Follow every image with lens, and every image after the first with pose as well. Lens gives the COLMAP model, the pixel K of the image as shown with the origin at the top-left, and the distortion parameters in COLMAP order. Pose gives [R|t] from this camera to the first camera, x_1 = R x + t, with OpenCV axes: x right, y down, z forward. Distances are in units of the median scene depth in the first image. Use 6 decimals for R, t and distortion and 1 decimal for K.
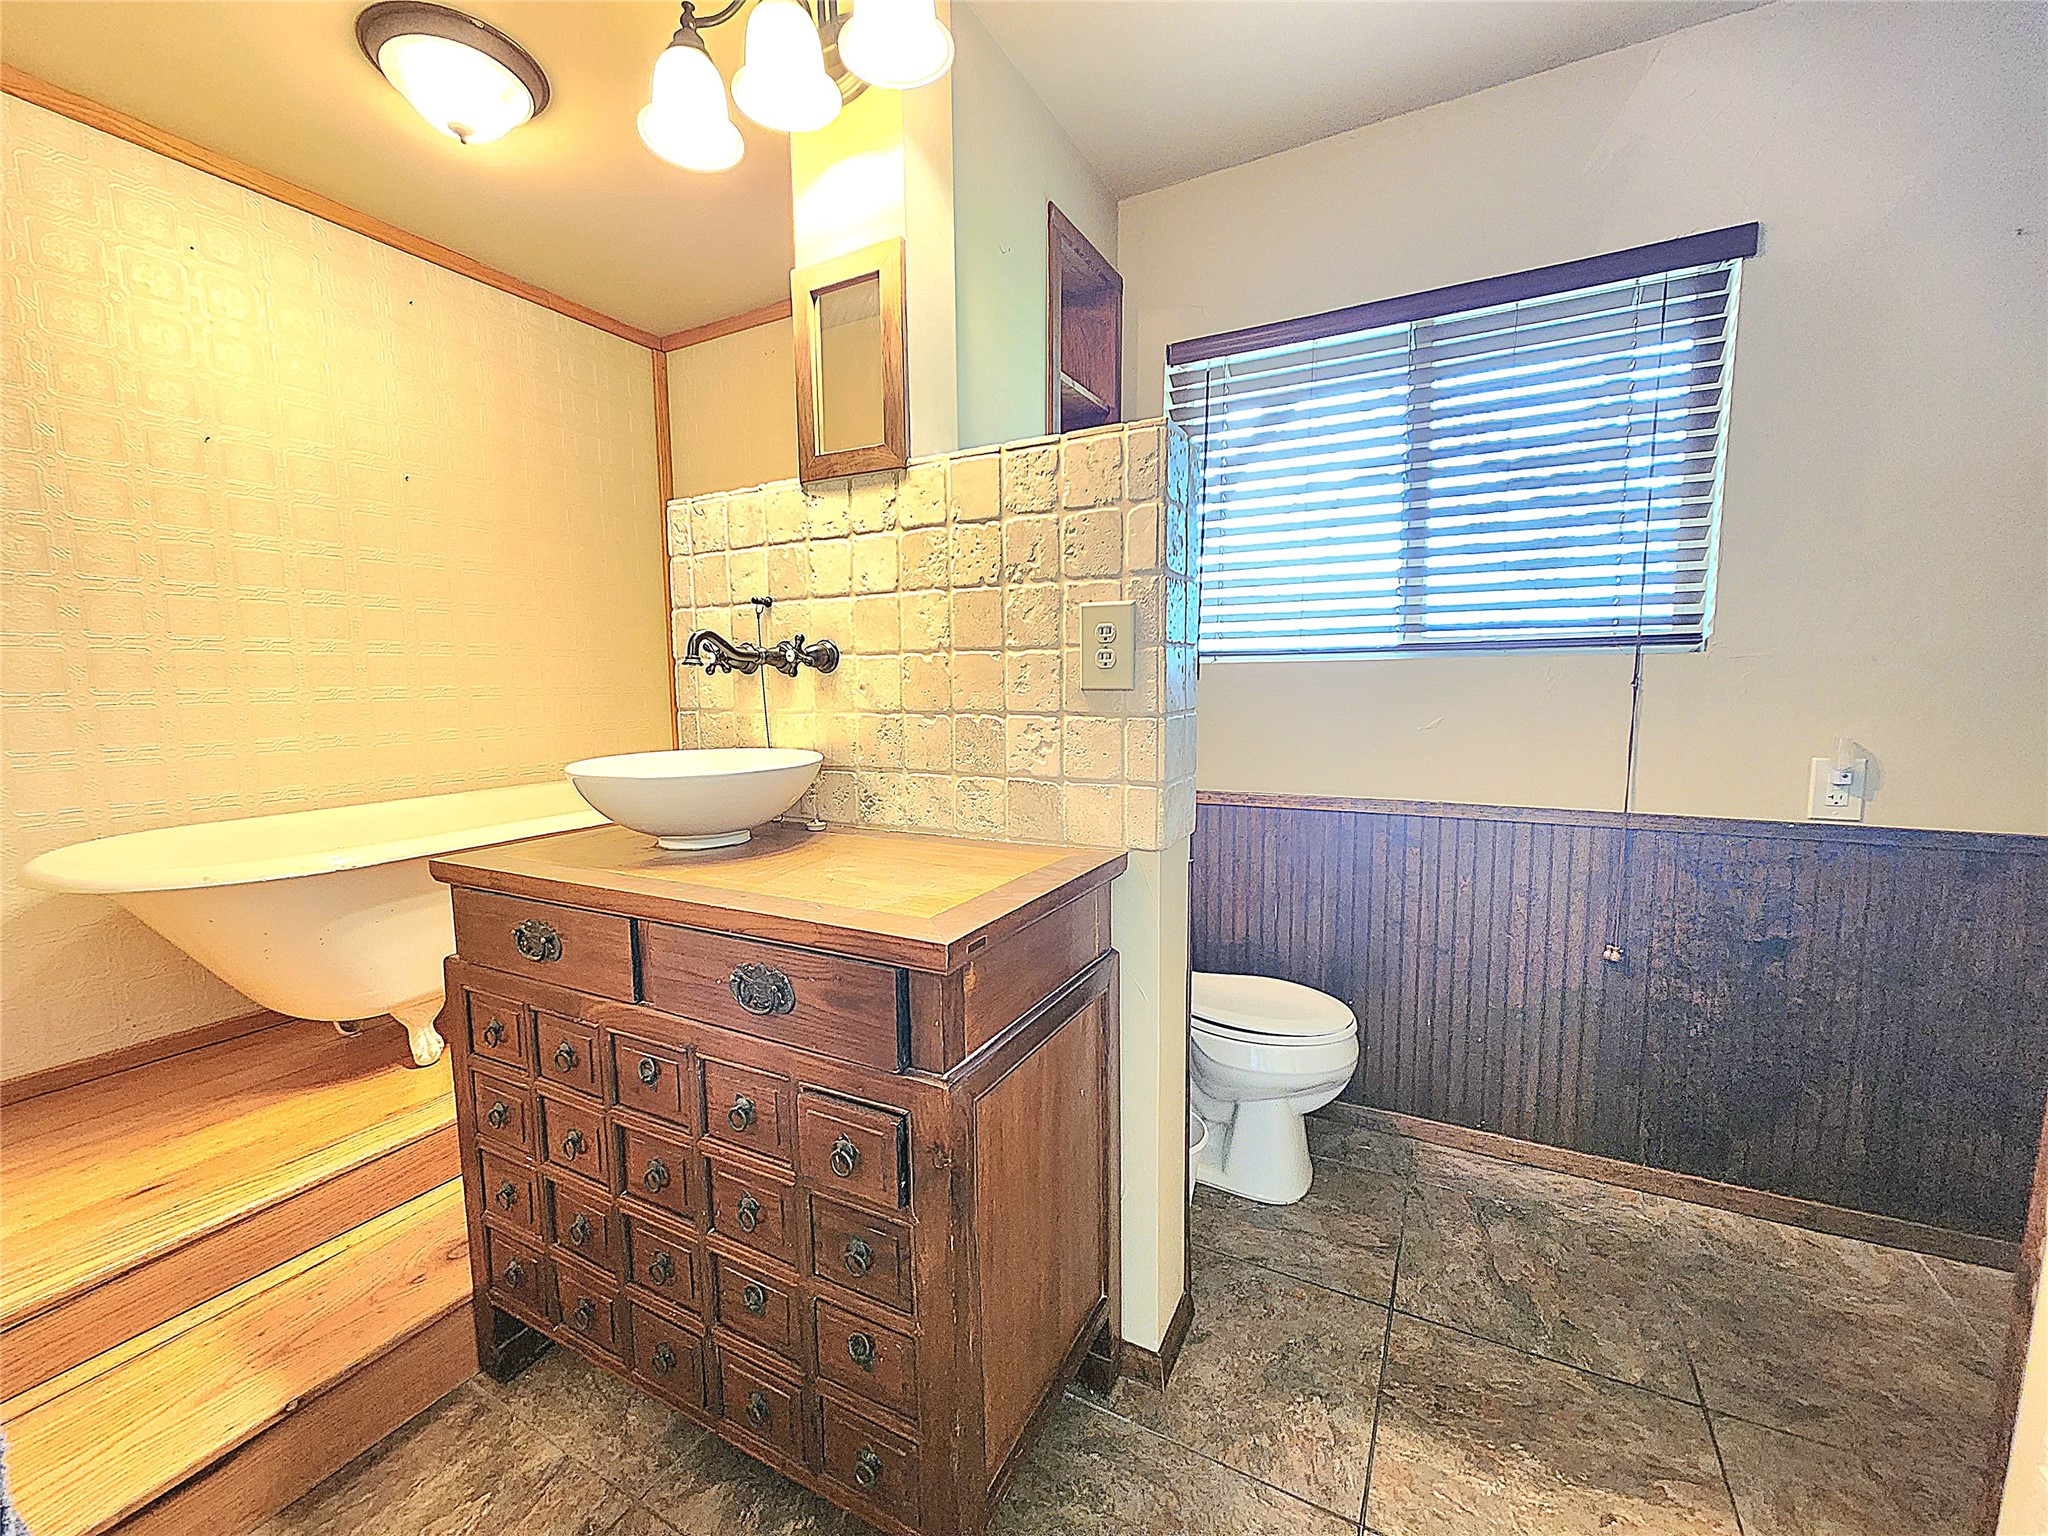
lens RADIAL K [[826.3, 0, 1024.0], [0, 826.3, 768.0], [0, 0, 1]] dist [-0.014003, -0.000047]
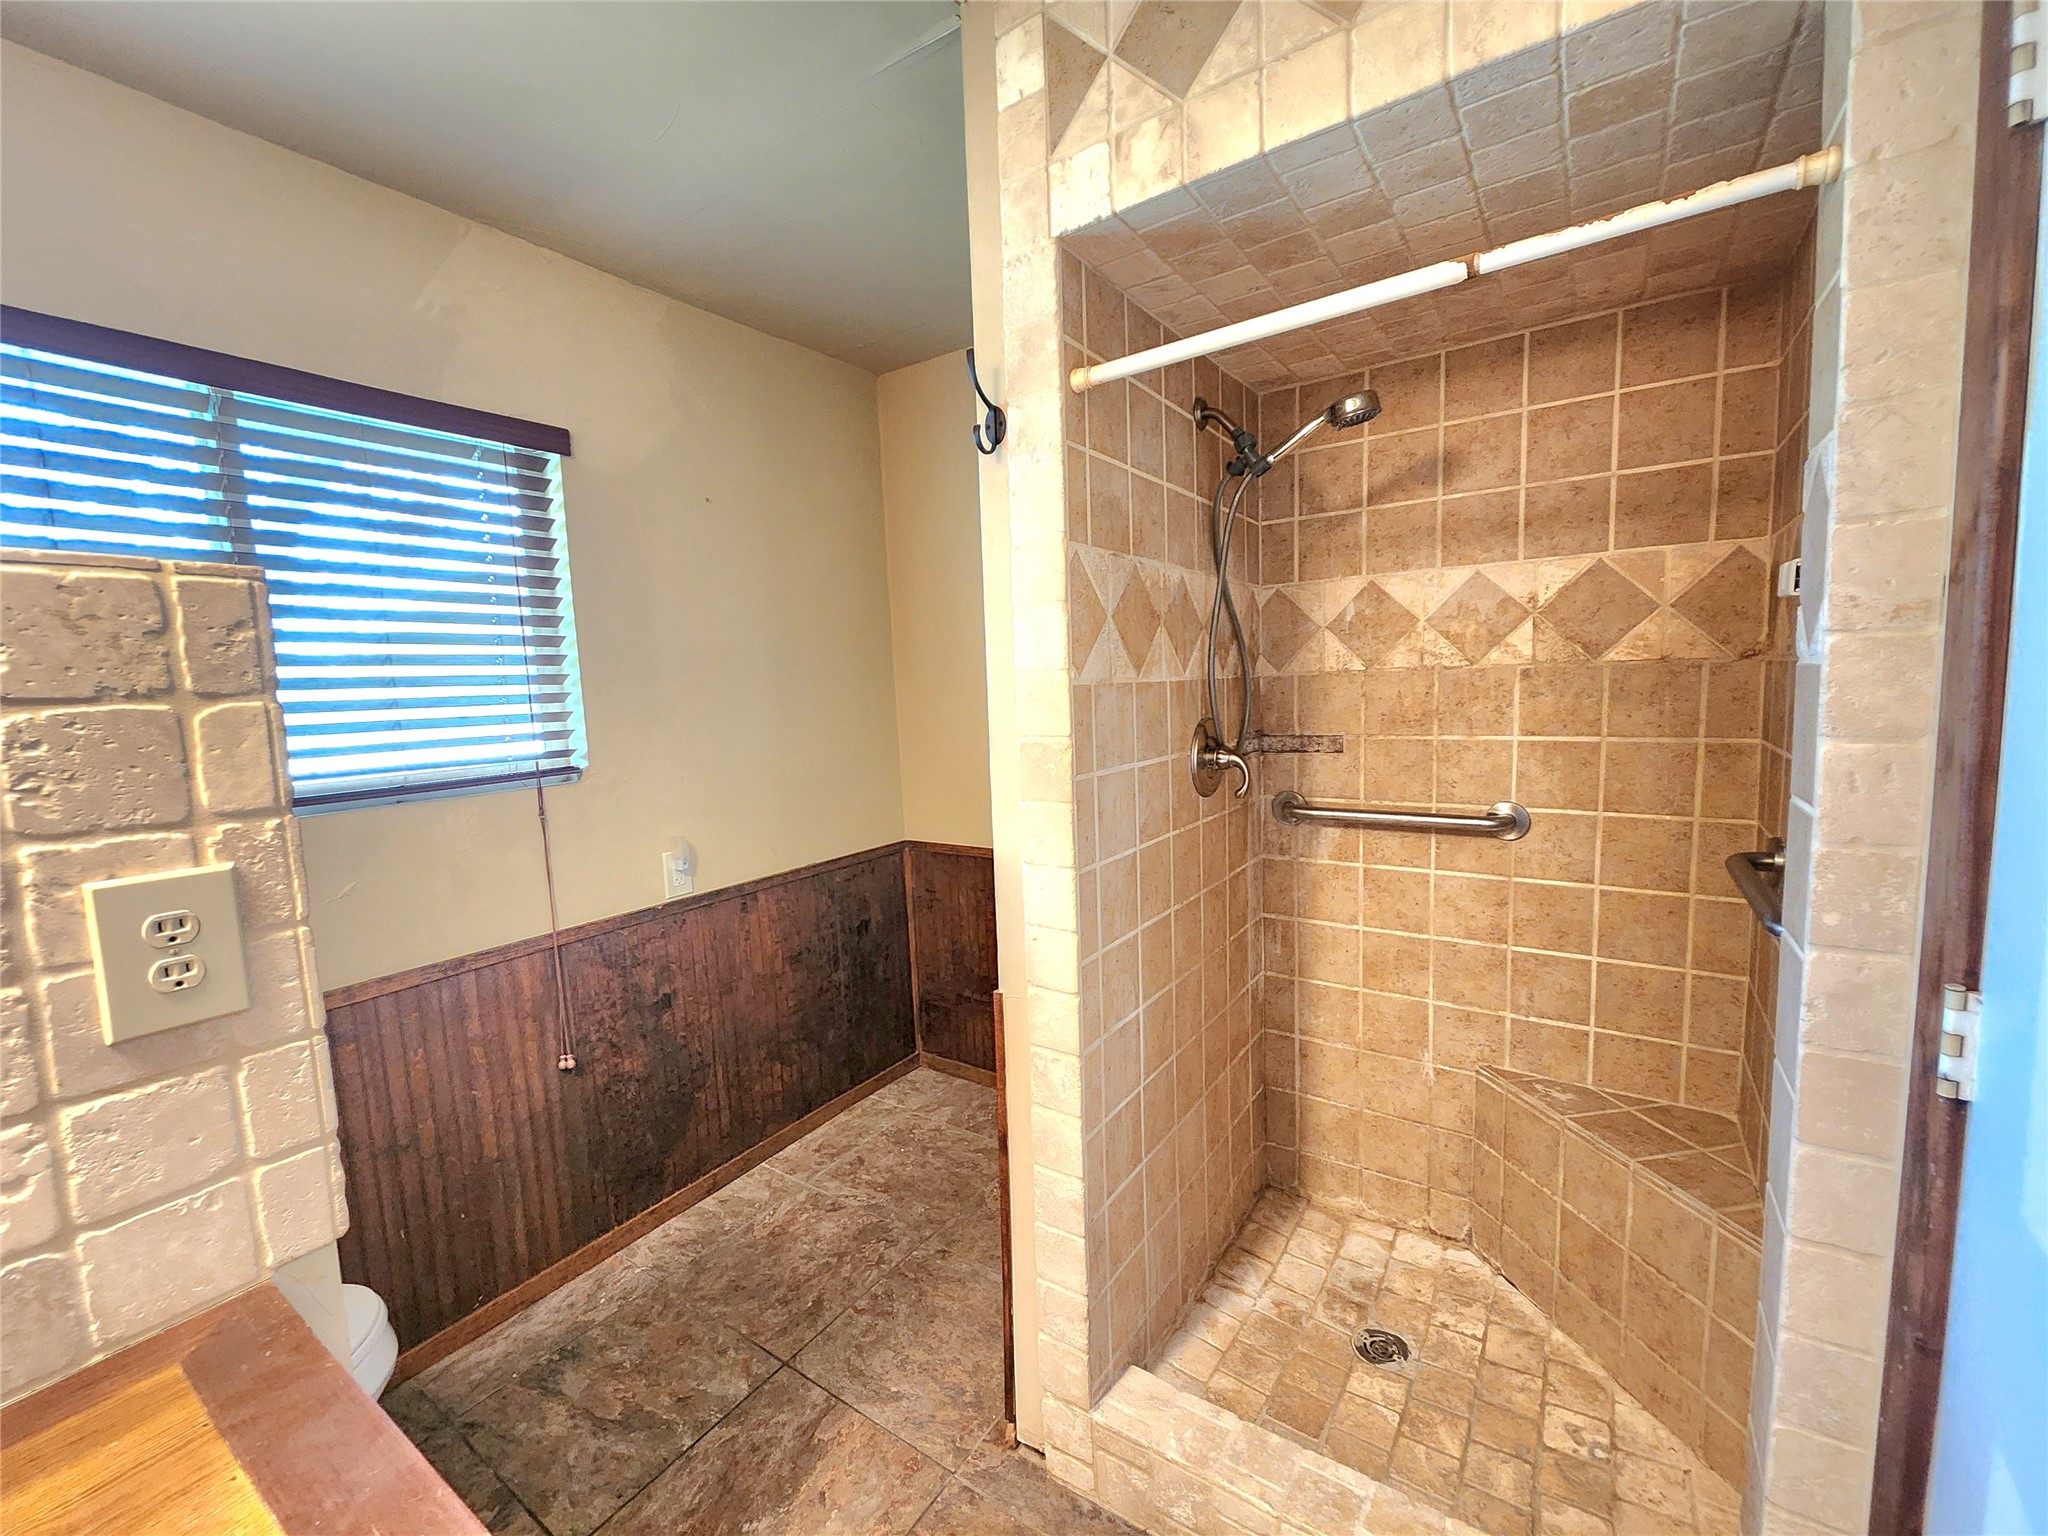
lens RADIAL K [[820.0, 0, 987.7], [0, 820.0, 770.6], [0, 0, 1]] dist [0.000160, 0.000012]
pose [[0.120340, -0.095212, 0.988156, -0.273505], [0.141308, 0.986897, 0.077882, -0.174581], [-0.982624, 0.130262, 0.132218, 0.284555]]
